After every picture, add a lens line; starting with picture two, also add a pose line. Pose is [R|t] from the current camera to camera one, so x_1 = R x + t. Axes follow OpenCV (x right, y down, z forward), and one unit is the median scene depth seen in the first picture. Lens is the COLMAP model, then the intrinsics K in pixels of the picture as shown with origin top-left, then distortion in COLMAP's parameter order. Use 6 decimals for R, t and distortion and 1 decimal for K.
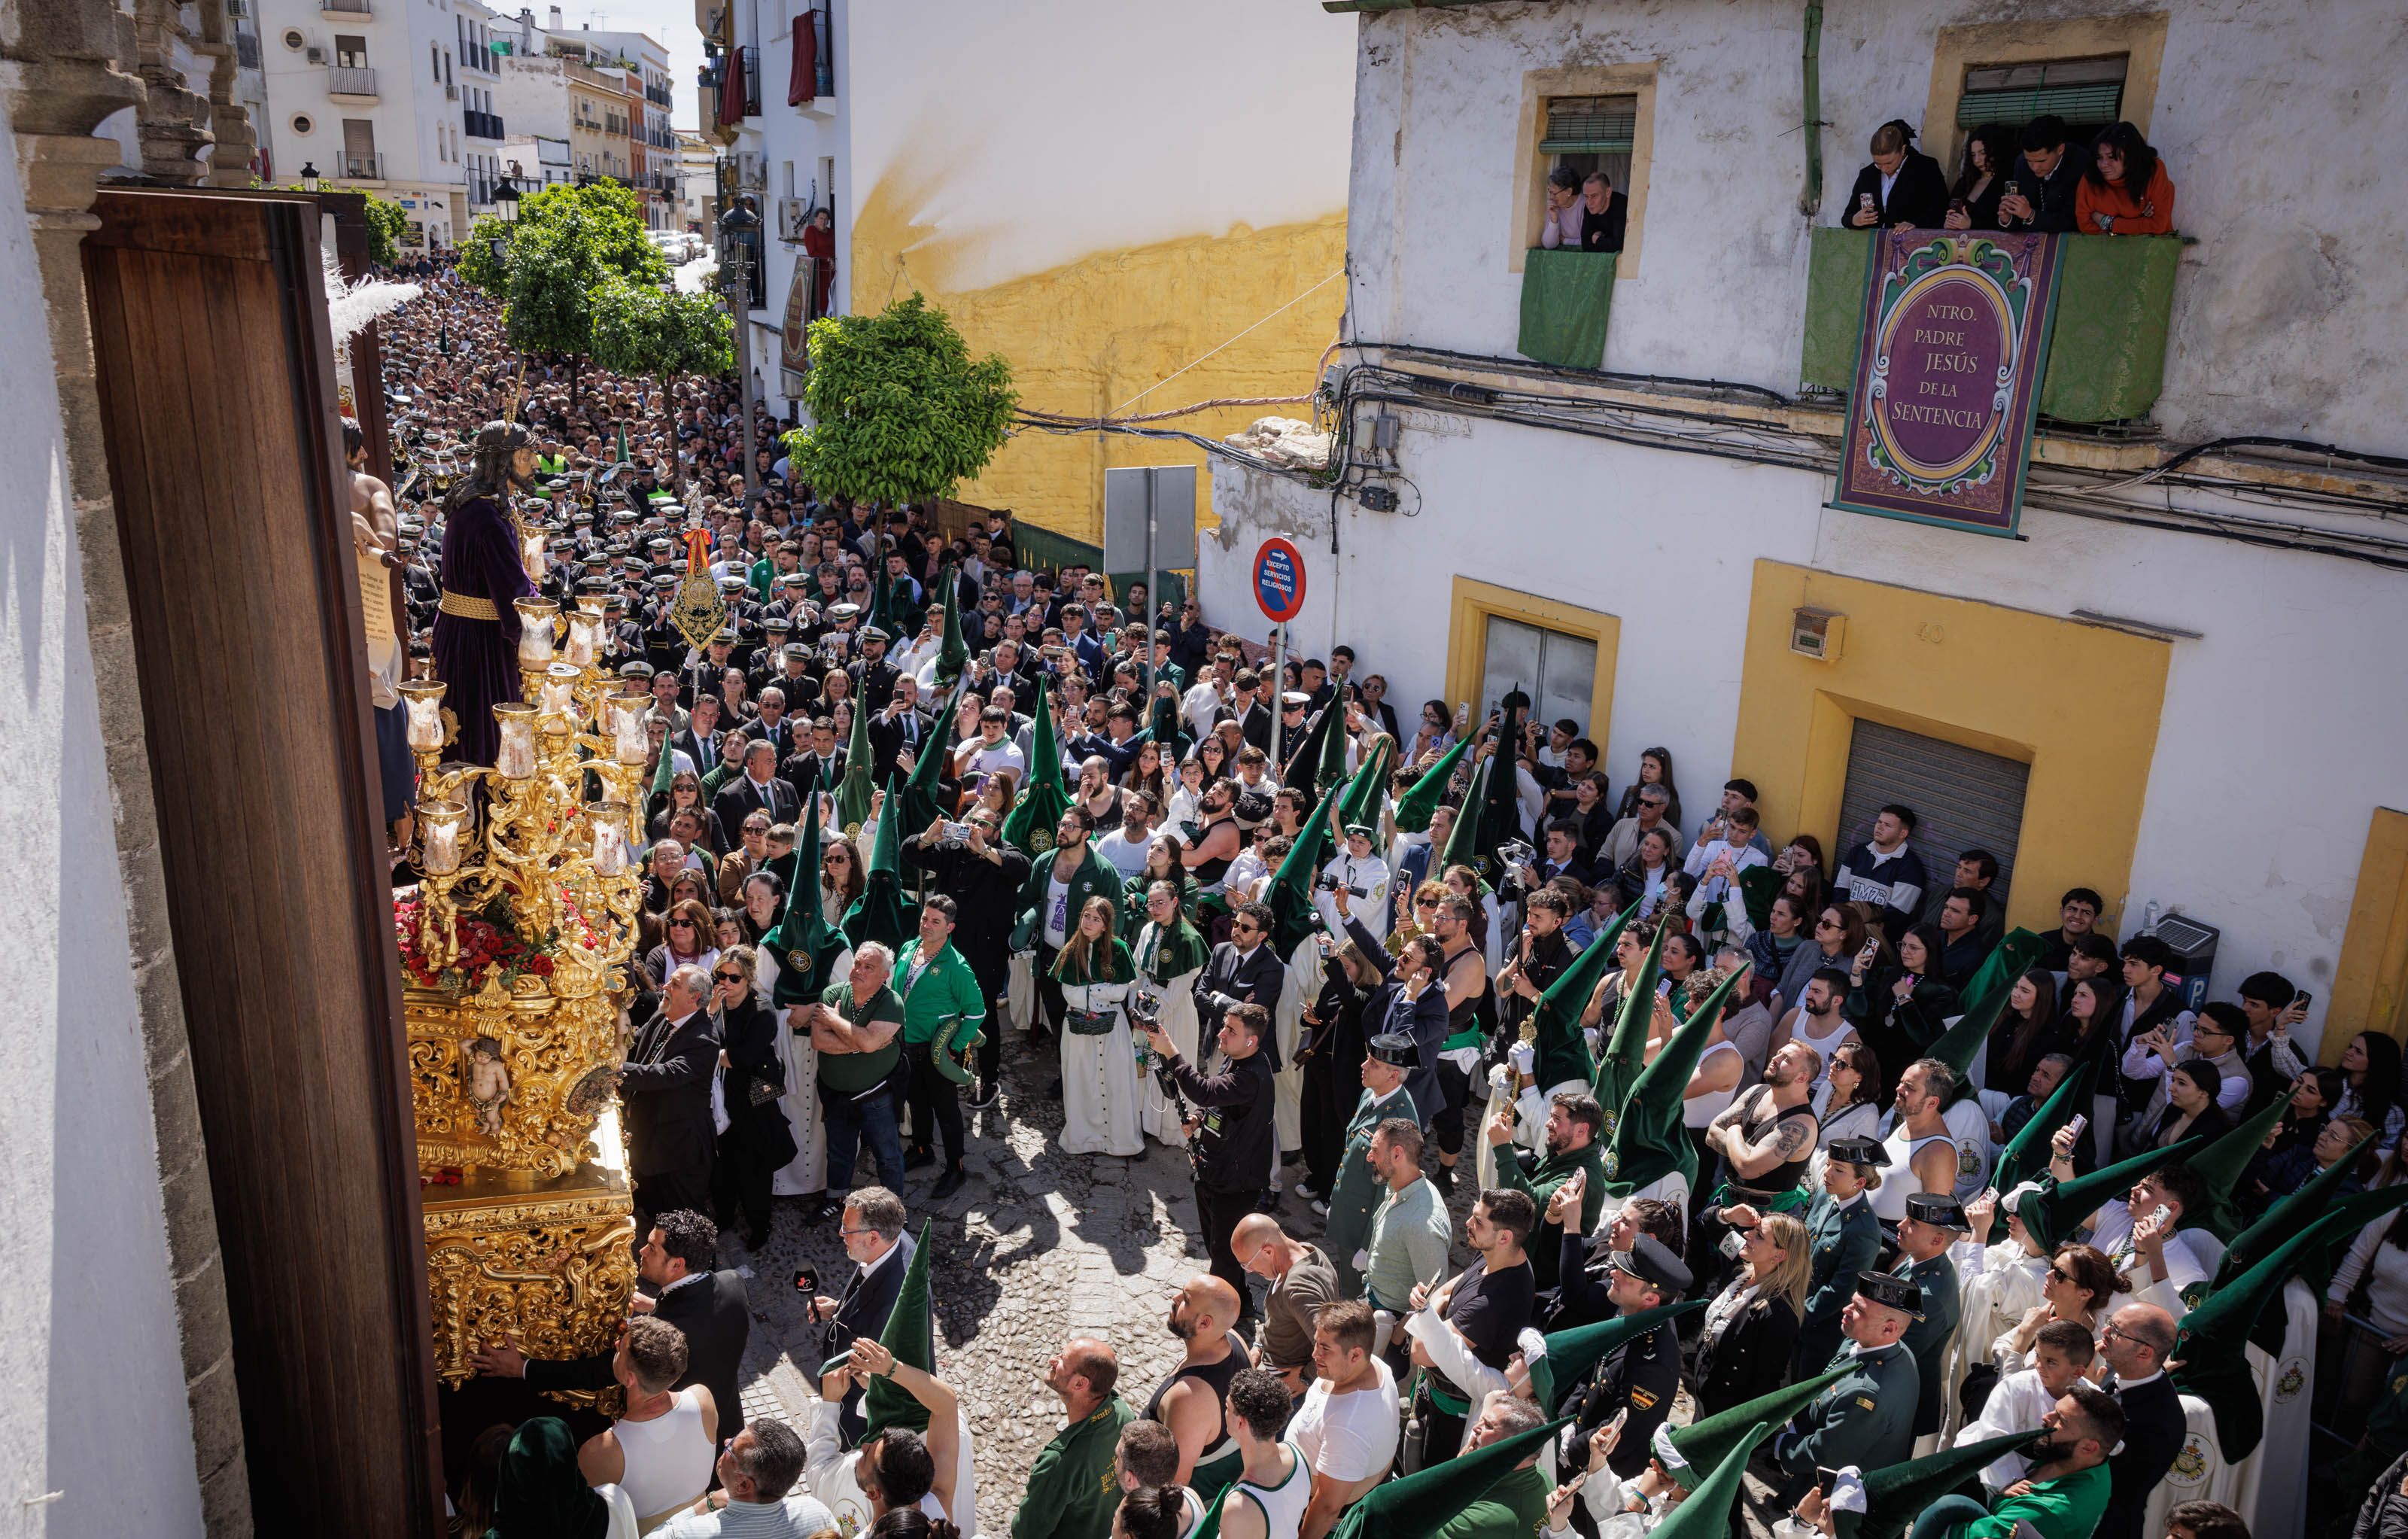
lens RADIAL K [[1978.8, 0, 1215.4], [0, 1978.8, 806.6], [0, 0, 1]] dist [0.003528, 0.019598]
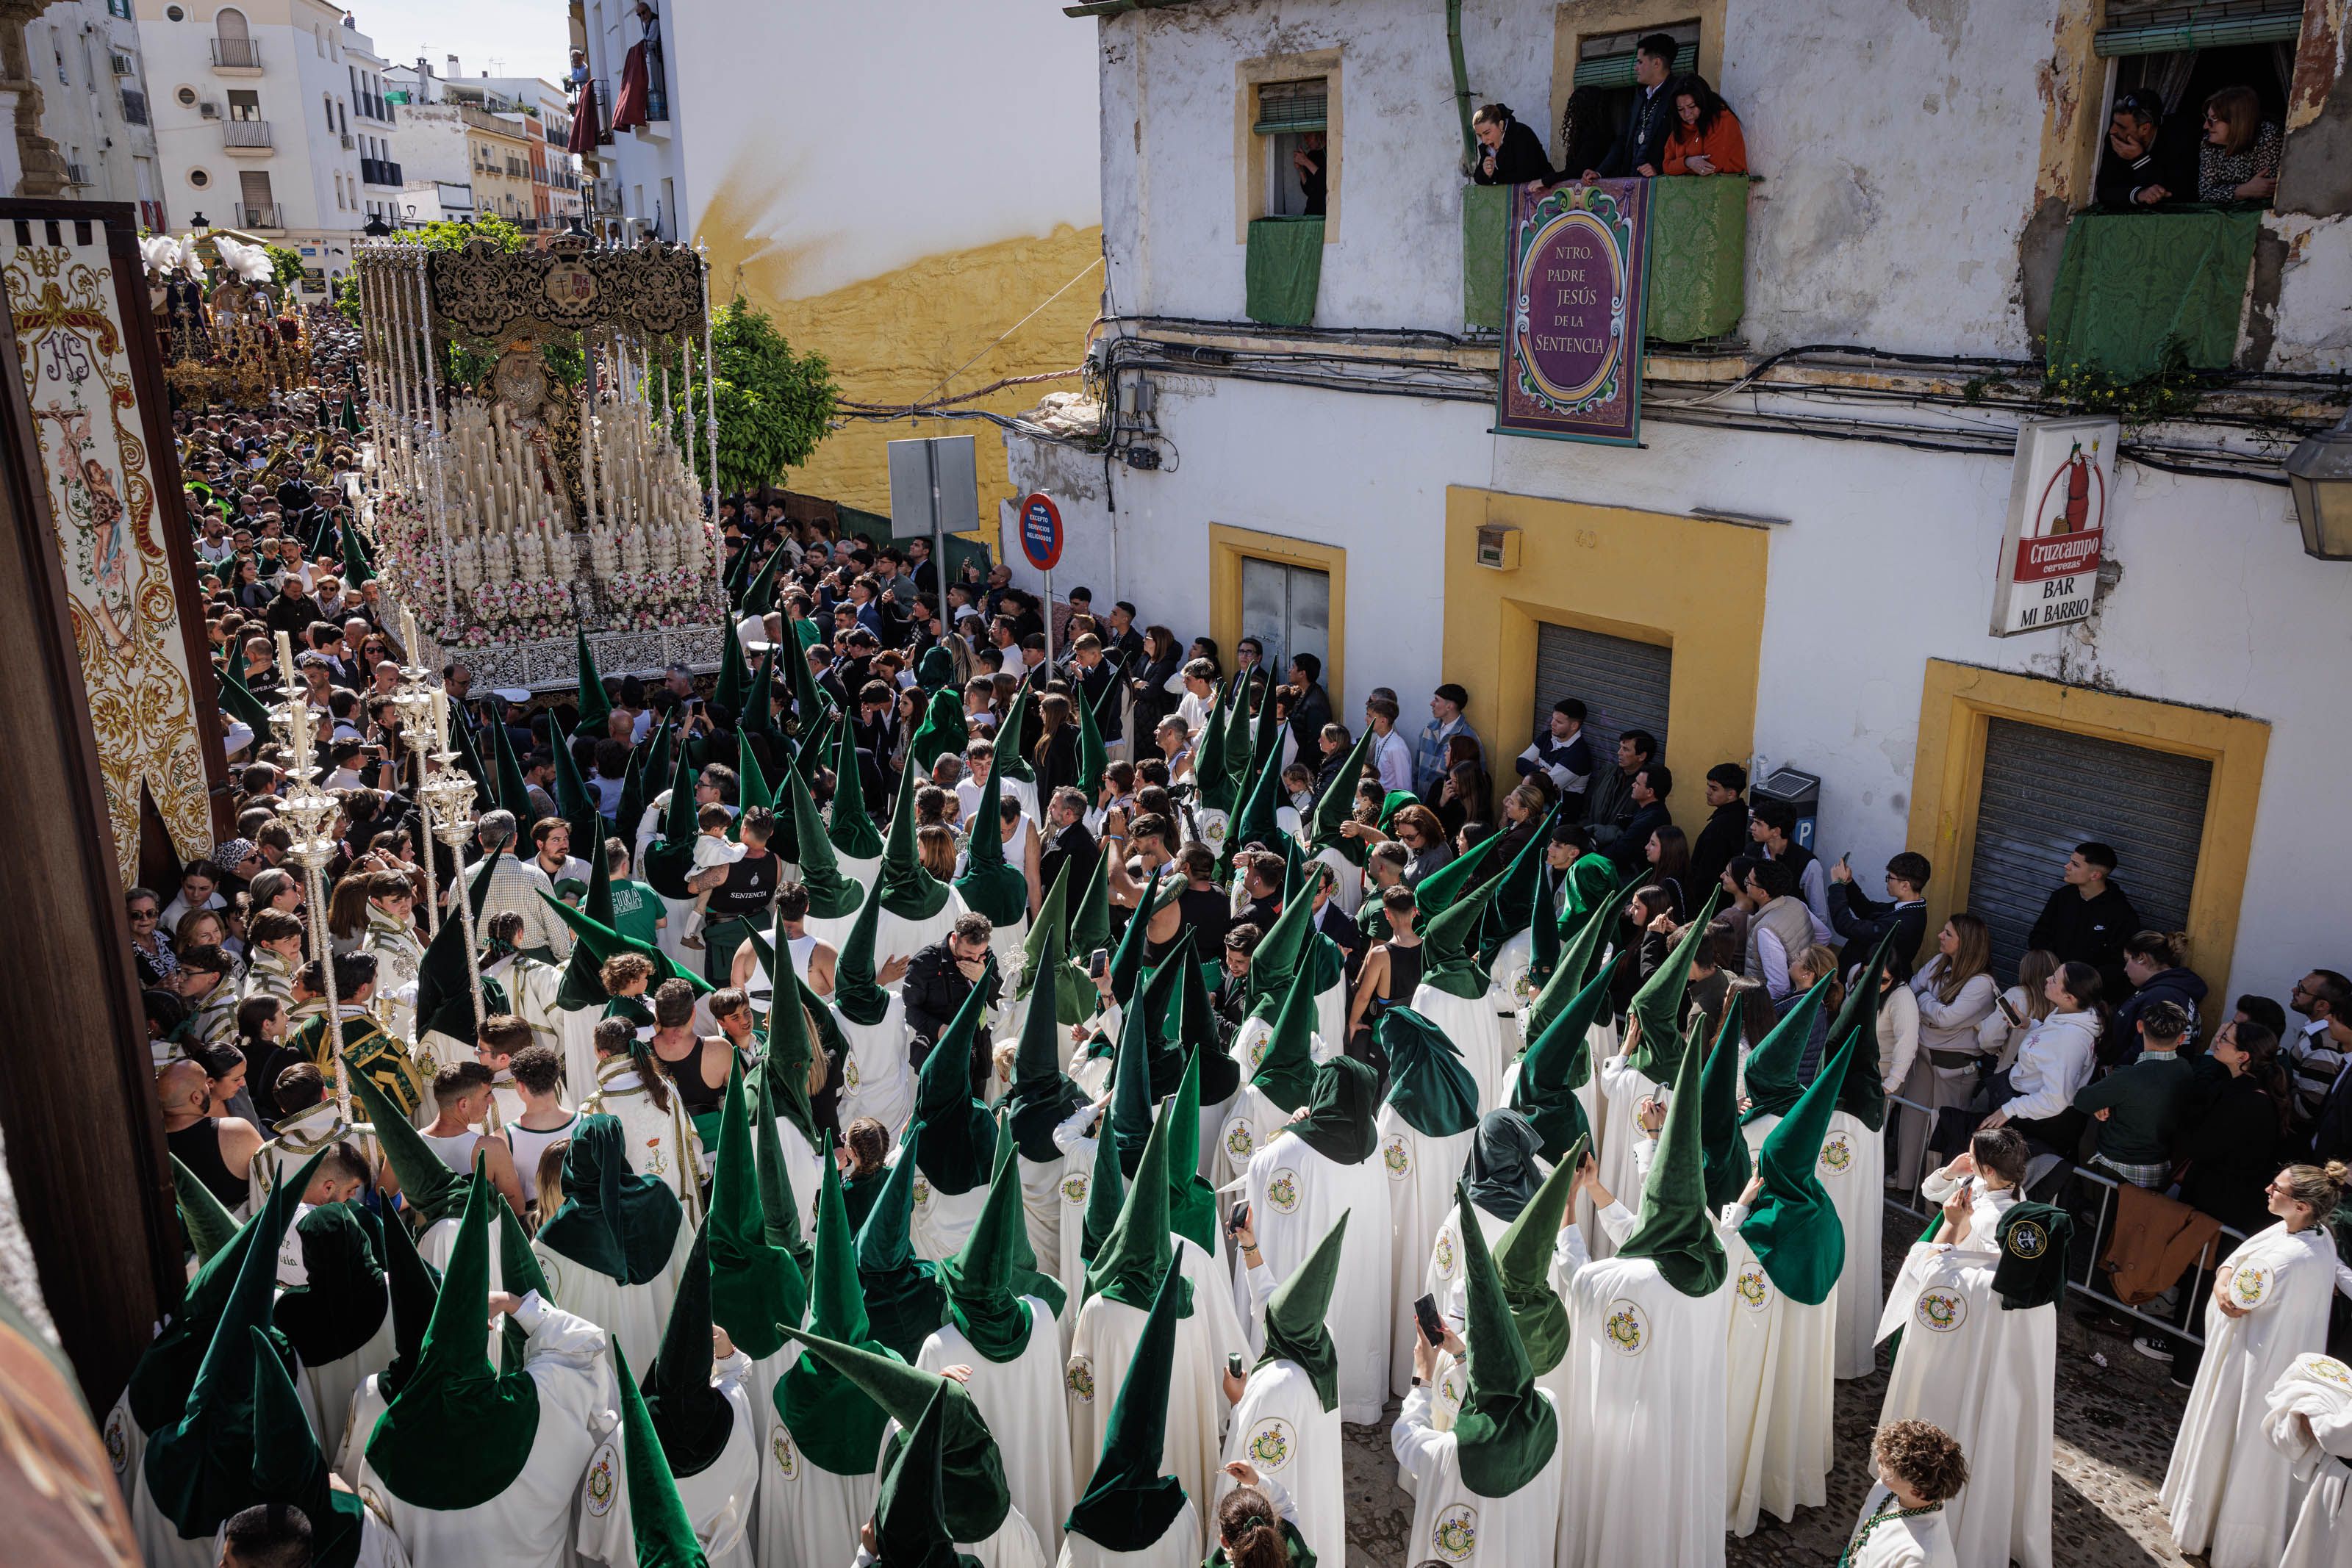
lens RADIAL K [[1924.6, 0, 1176.0], [0, 1924.6, 784.0], [0, 0, 1]] dist [0.006509, 0.021392]
pose [[0.998515, -0.050040, 0.021549, 0.086238], [0.050246, 0.998695, -0.009102, 0.044254], [-0.021066, 0.010171, 0.999726, -0.079920]]
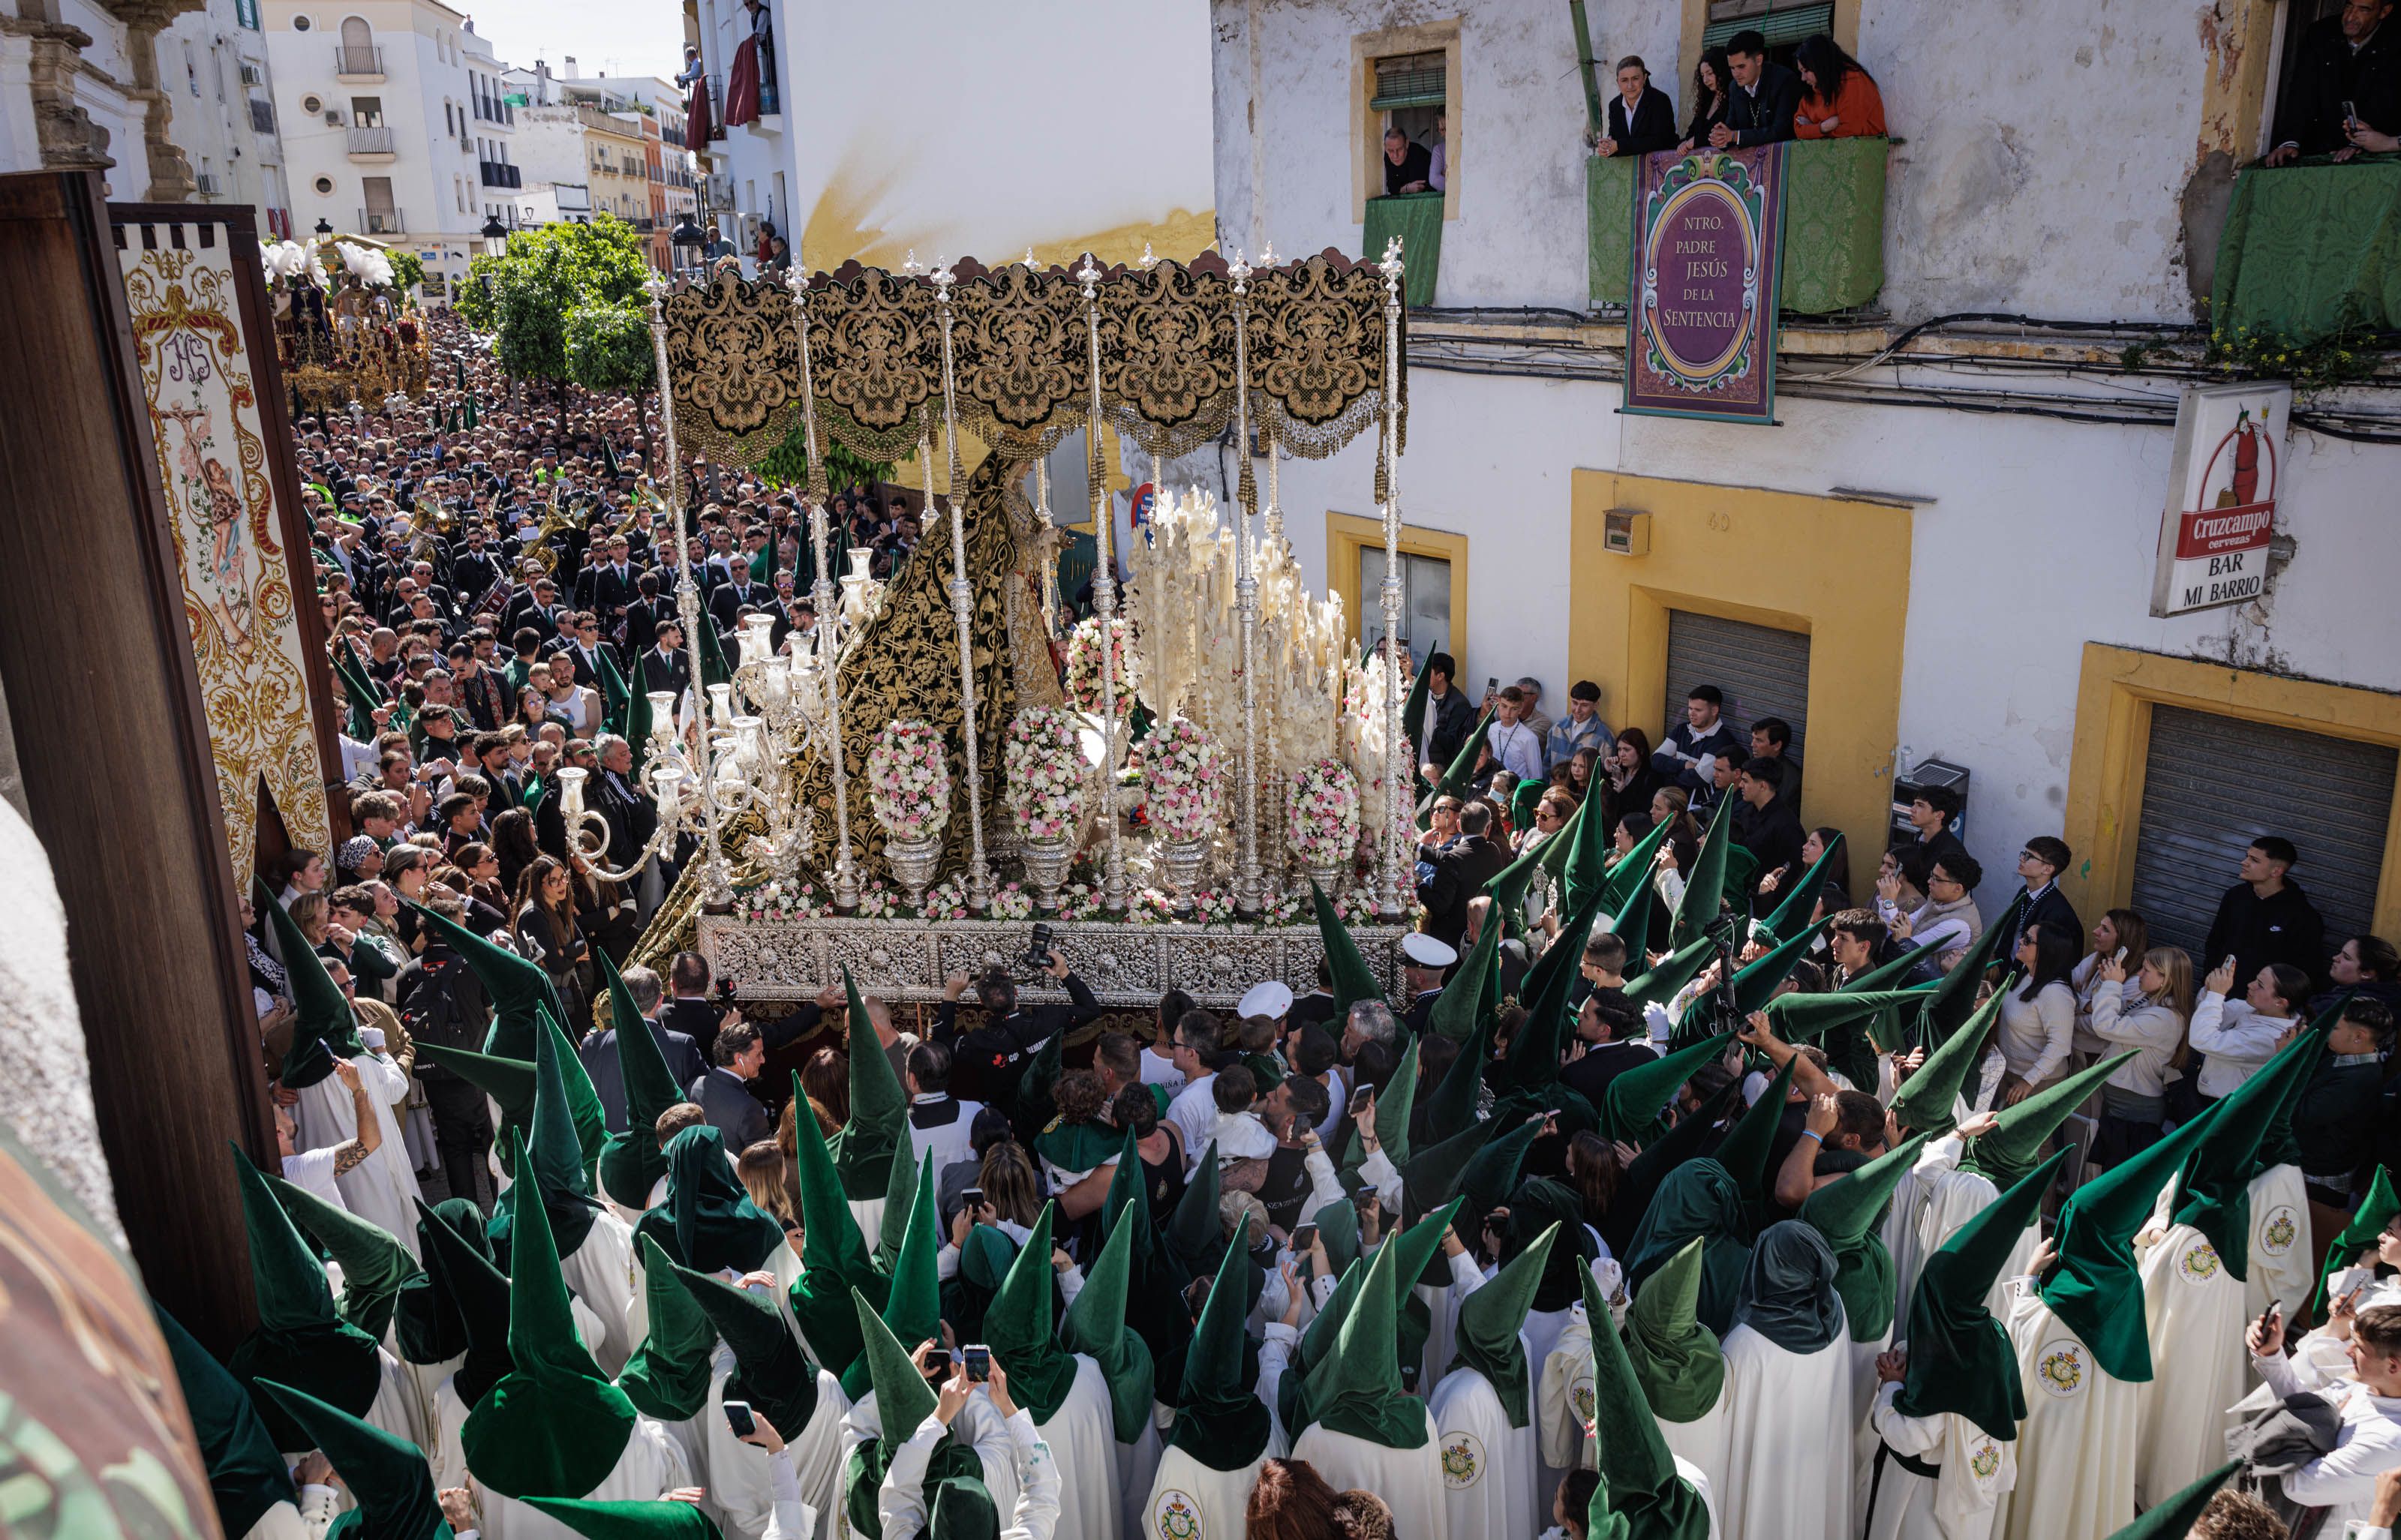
lens RADIAL K [[1985.1, 0, 1165.5], [0, 1985.1, 765.5], [0, 0, 1]] dist [0.010018, 0.018123]
pose [[0.997566, -0.052937, -0.045376, 0.090745], [0.051931, 0.998384, -0.023075, 0.048303], [0.046524, 0.020662, 0.998703, -0.083098]]
